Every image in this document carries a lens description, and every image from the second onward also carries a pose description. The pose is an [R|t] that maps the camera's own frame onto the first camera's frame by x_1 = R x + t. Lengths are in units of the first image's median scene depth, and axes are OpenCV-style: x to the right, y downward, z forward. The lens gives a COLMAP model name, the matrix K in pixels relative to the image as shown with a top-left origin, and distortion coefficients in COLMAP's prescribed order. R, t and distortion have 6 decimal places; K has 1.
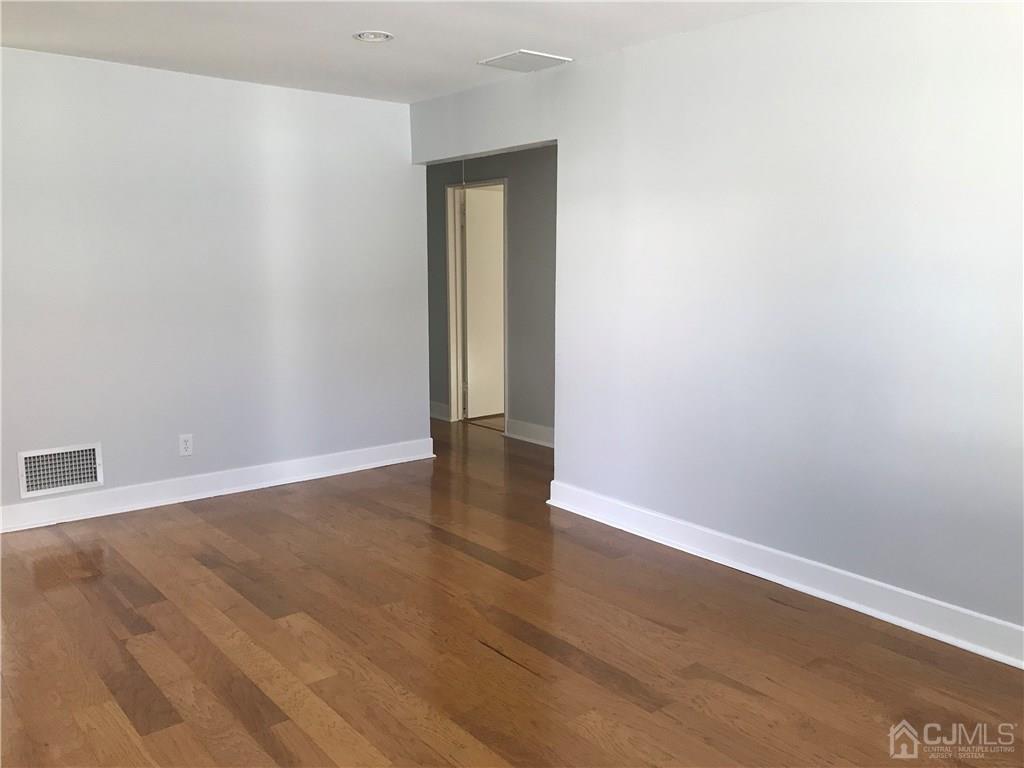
lens RADIAL K [[844.1, 0, 512.0], [0, 844.1, 384.0], [0, 0, 1]] dist [0.047143, -0.042732]
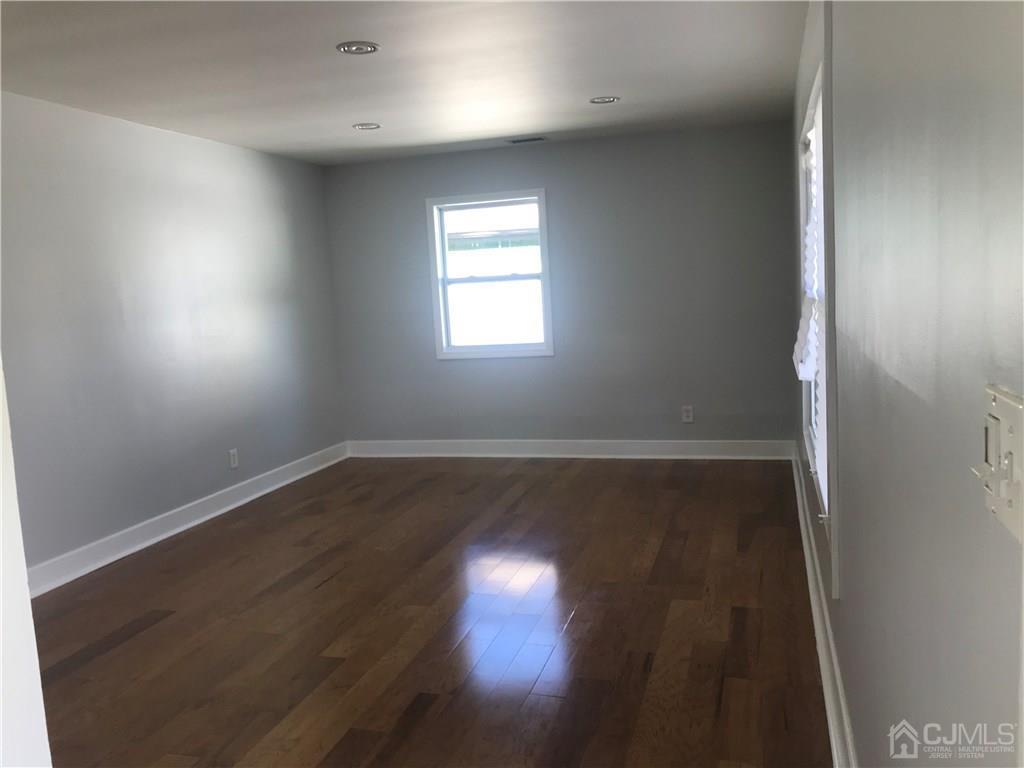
lens RADIAL K [[844.1, 0, 512.0], [0, 844.1, 384.0], [0, 0, 1]] dist [0.047143, -0.042732]
pose [[-0.569880, -0.069344, 0.818797, -0.872457], [0.165106, 0.966449, 0.196763, -0.141962], [-0.804970, 0.247319, -0.539311, 0.966386]]
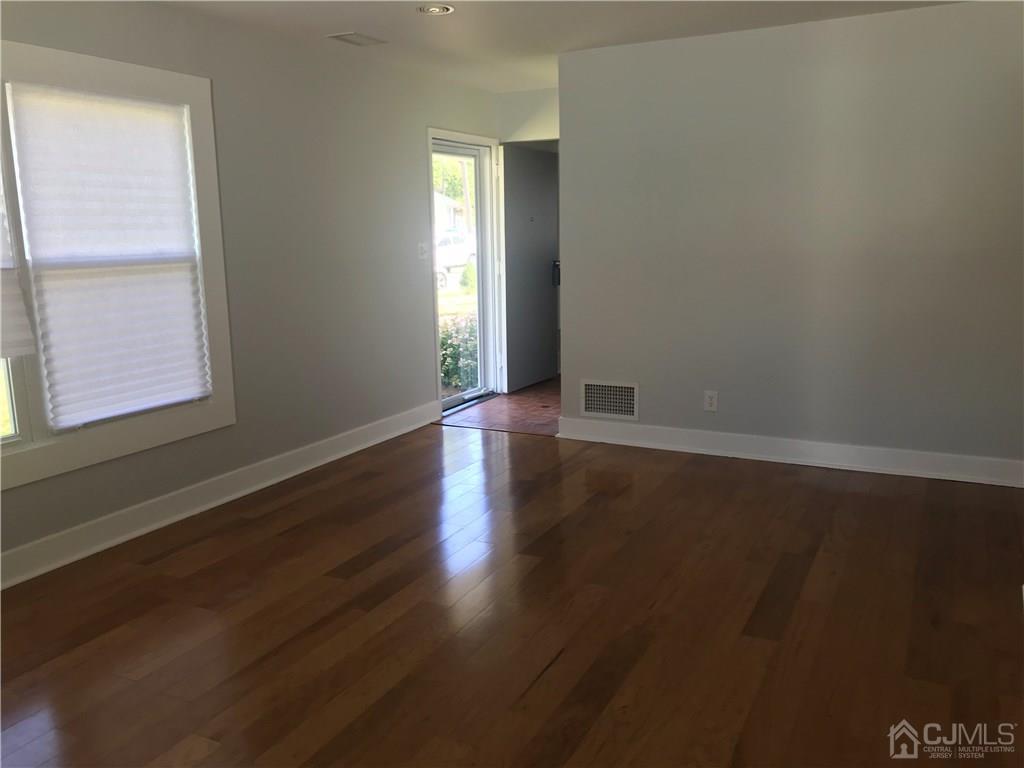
lens RADIAL K [[844.1, 0, 512.0], [0, 844.1, 384.0], [0, 0, 1]] dist [0.047143, -0.042732]
pose [[0.400952, 0.163131, -0.901458, 0.499128], [-0.112576, 0.985333, 0.128238, -0.060079], [0.909156, 0.050065, 0.413436, 0.390104]]
